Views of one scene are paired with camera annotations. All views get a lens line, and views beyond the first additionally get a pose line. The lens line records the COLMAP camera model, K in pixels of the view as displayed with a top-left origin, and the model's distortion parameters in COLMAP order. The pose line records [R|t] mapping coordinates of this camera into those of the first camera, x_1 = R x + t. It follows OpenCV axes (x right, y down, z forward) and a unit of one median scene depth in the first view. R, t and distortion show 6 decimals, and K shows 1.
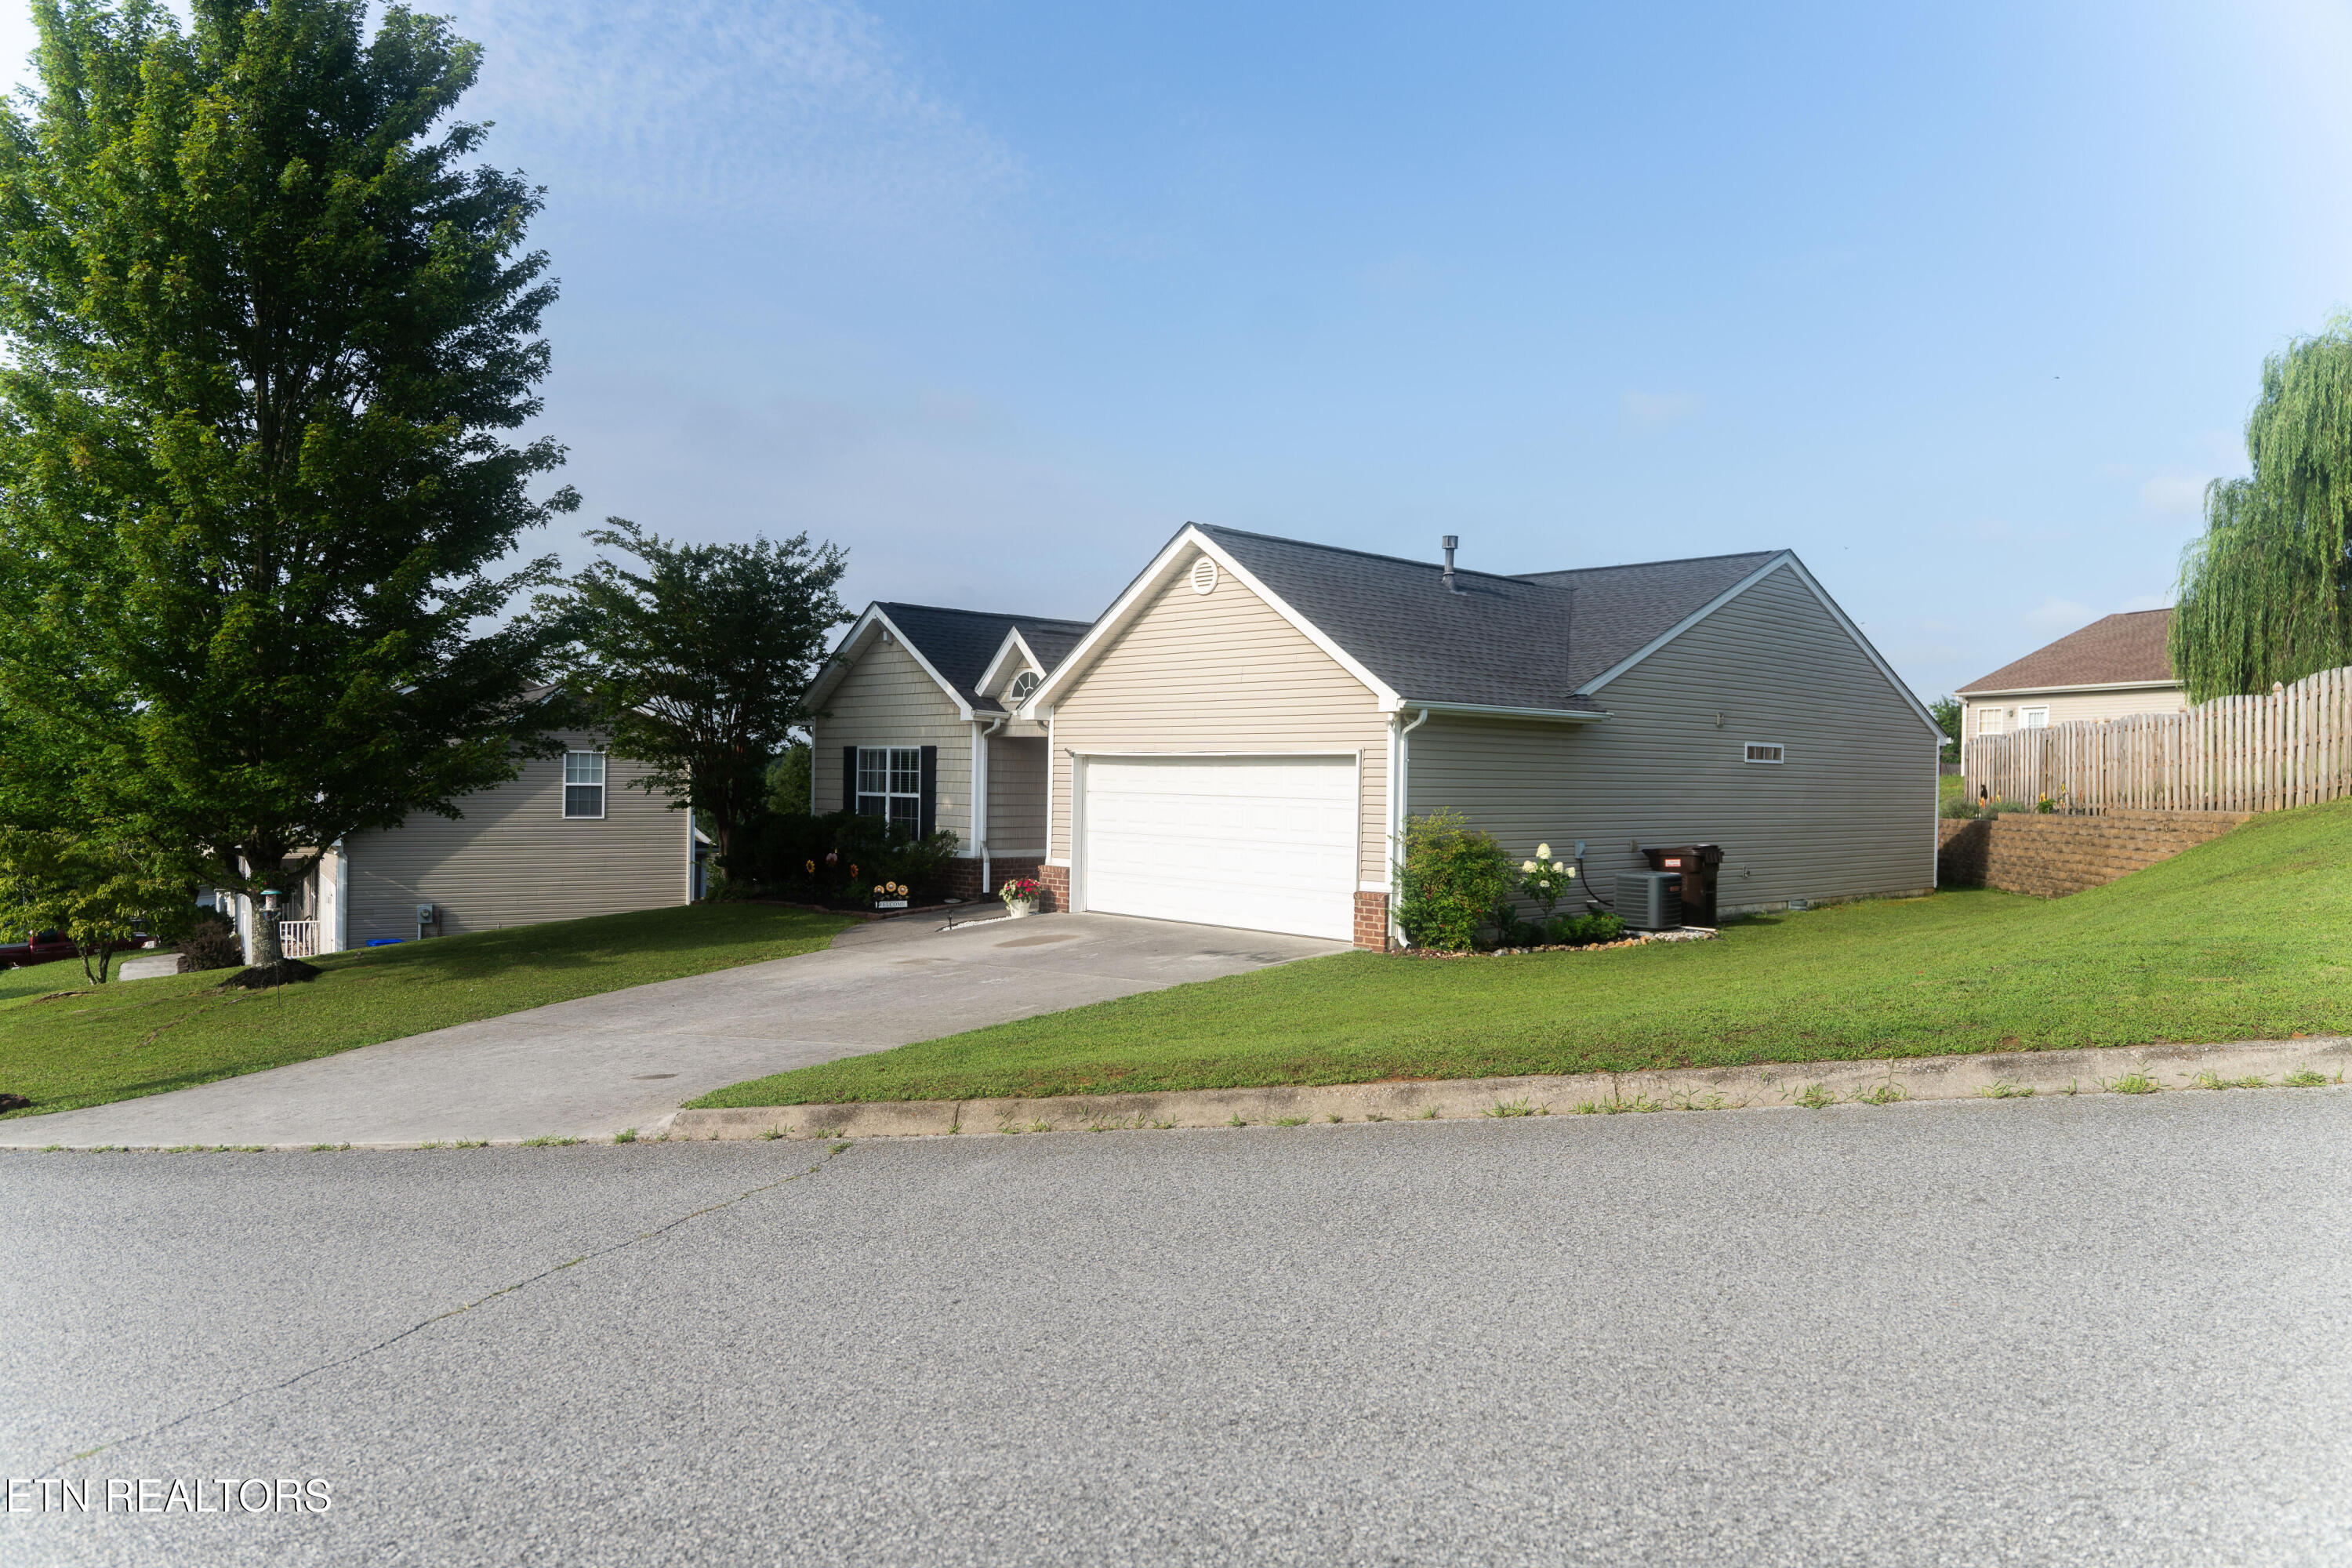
lens RADIAL K [[1579.4, 0, 1175.4], [0, 1579.4, 779.9], [0, 0, 1]] dist [-0.007249, -0.009386]
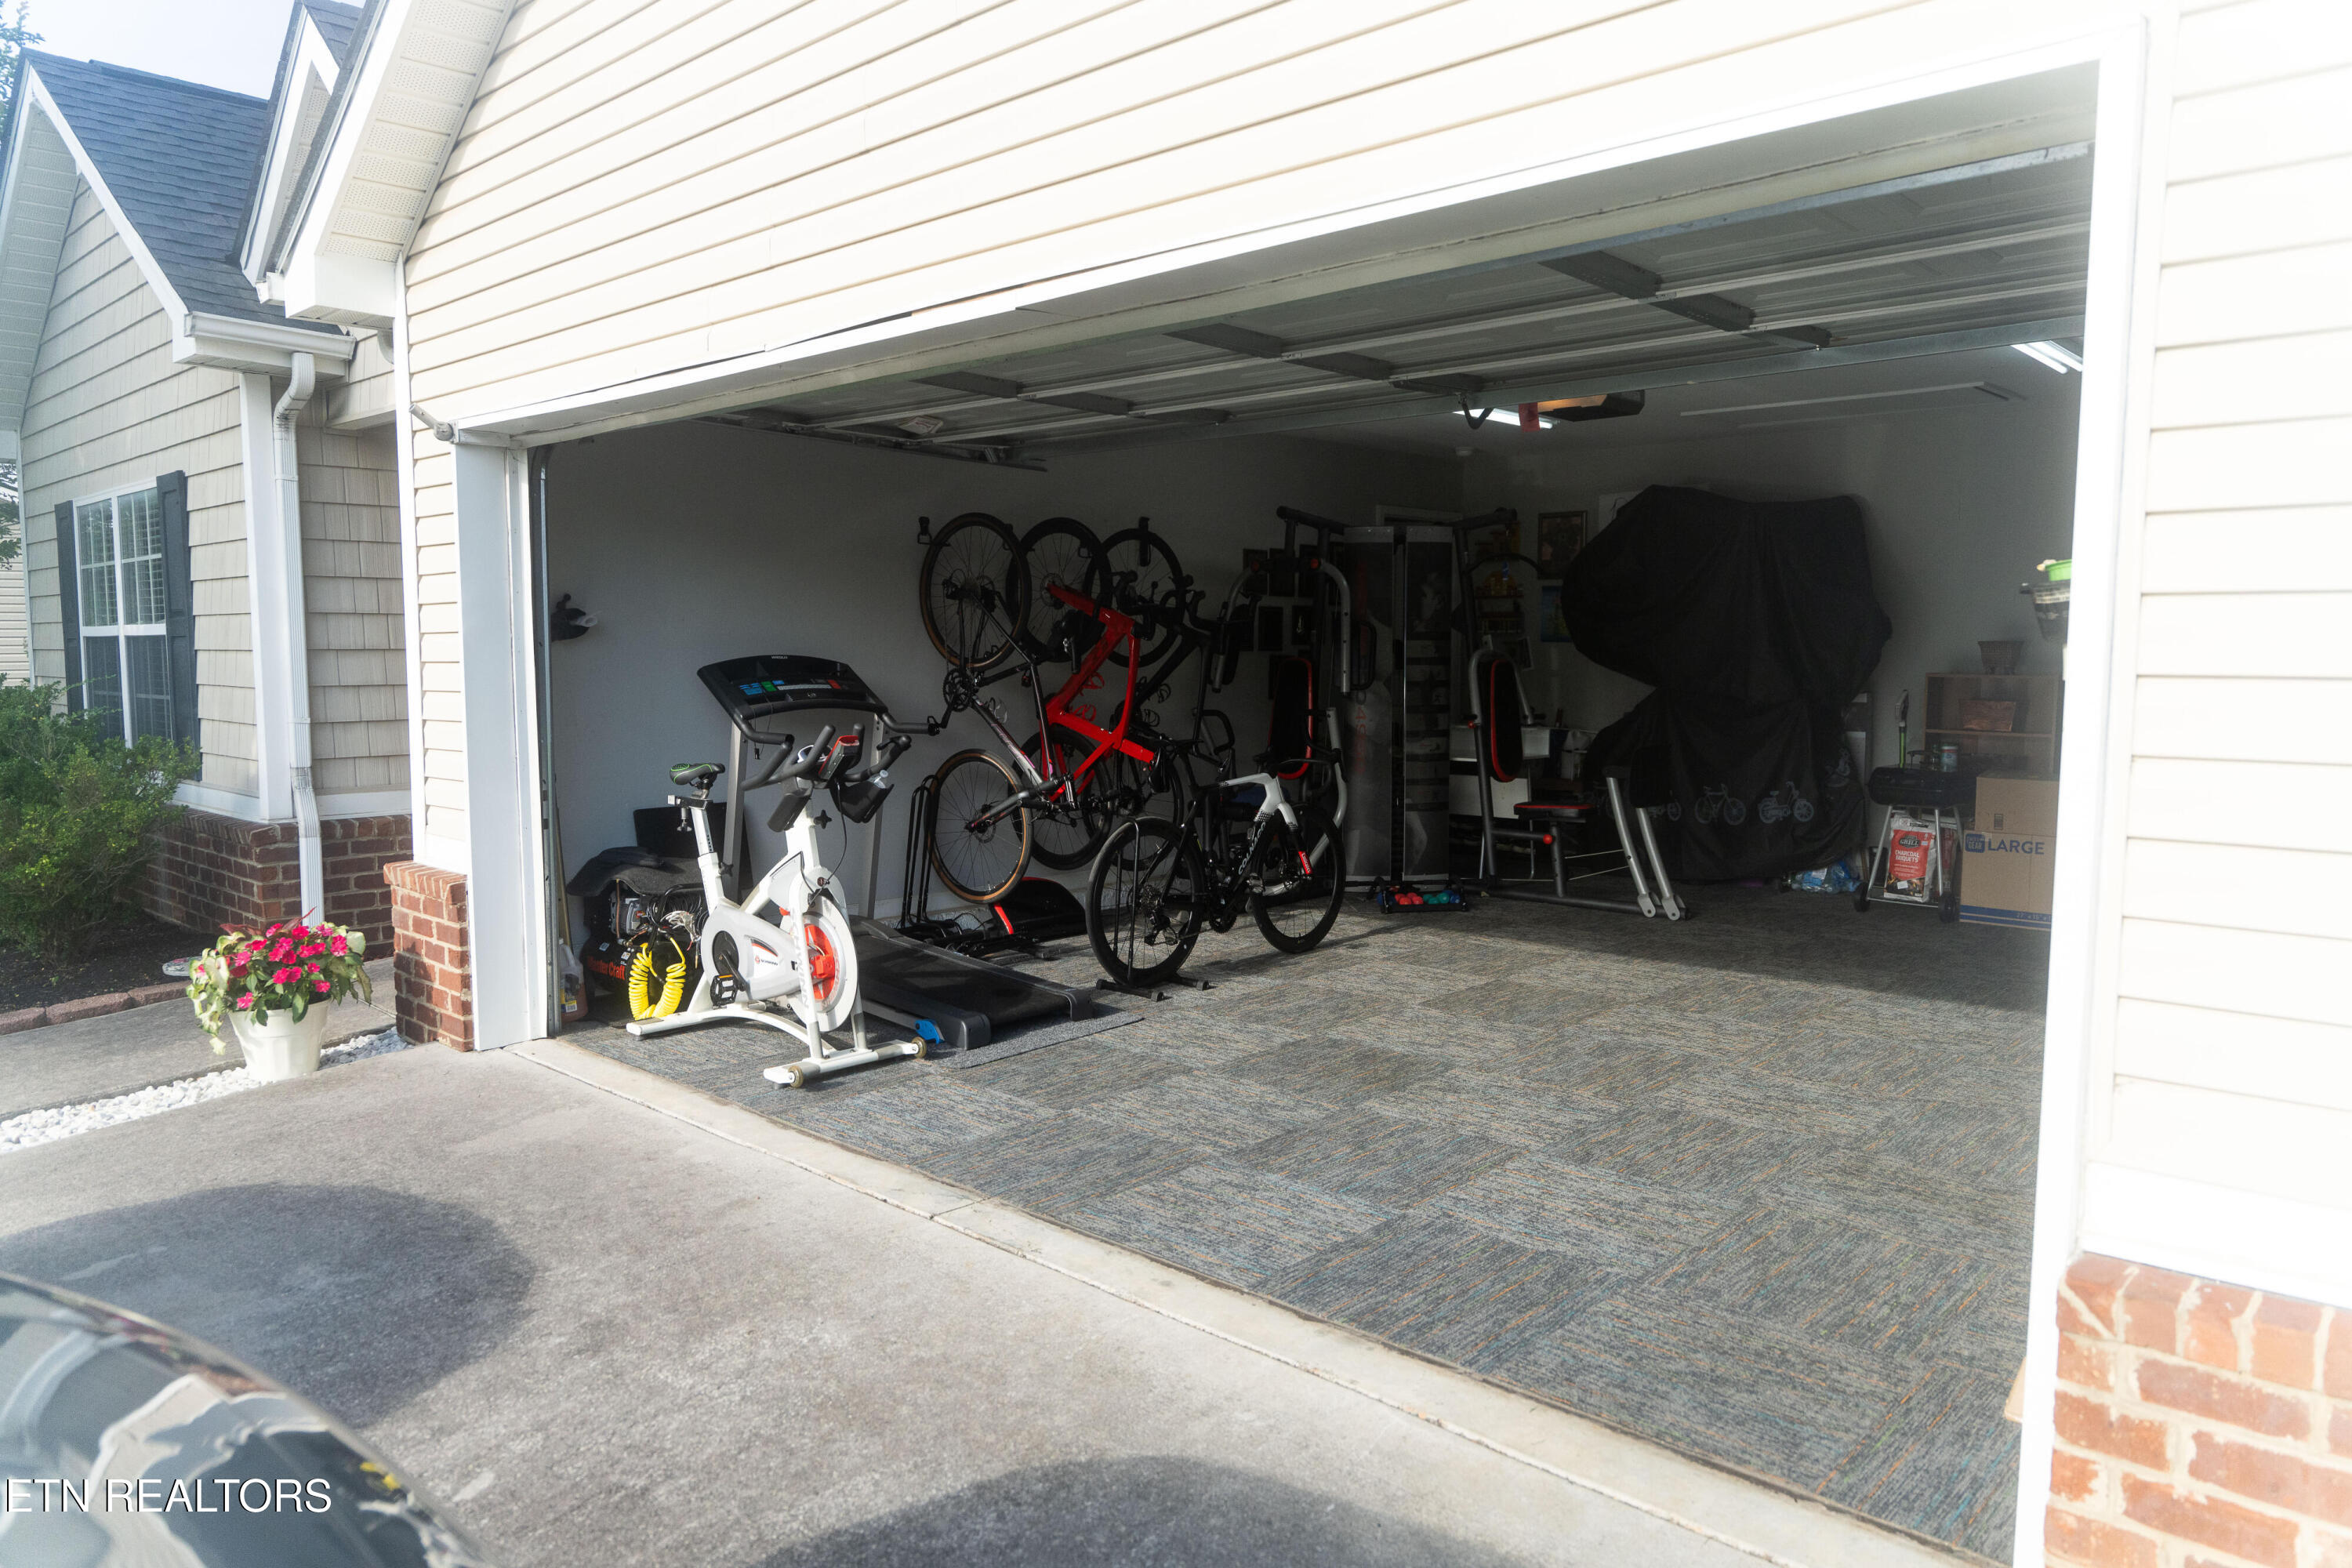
lens RADIAL K [[1579.4, 0, 1175.7], [0, 1579.4, 786.4], [0, 0, 1]] dist [-0.007249, -0.009386]
pose [[0.997487, -0.014273, 0.069391, 0.028005], [0.008614, 0.996662, 0.081185, 0.018832], [-0.070318, -0.080383, 0.994281, 0.682035]]
